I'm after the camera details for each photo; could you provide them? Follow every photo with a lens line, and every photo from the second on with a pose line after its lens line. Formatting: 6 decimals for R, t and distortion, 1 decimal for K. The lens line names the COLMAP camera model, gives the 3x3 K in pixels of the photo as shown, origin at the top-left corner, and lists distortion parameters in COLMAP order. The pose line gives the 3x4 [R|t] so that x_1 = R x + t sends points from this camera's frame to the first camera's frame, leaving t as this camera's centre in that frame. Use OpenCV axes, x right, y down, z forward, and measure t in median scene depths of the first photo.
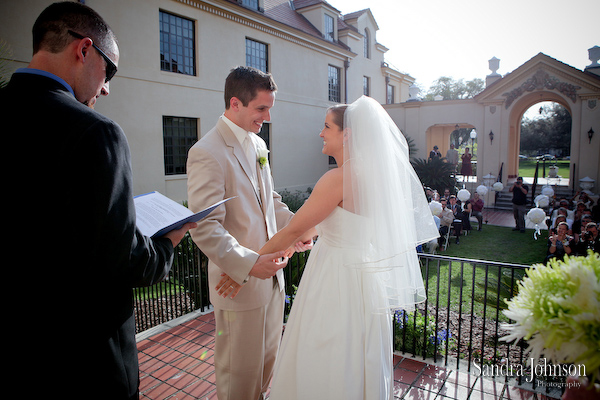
lens RADIAL K [[409.9, 0, 300.7], [0, 409.9, 197.8], [0, 0, 1]] dist [-0.087675, 0.057045]
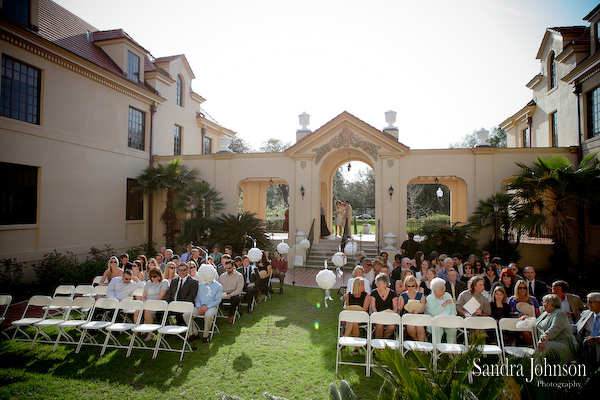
lens RADIAL K [[409.9, 0, 301.6], [0, 409.9, 203.4], [0, 0, 1]] dist [-0.087675, 0.057045]
pose [[0.925422, 0.022937, 0.378244, 0.088585], [0.027386, 0.991508, -0.127127, -0.000092], [-0.377948, 0.128005, 0.916935, 0.091706]]
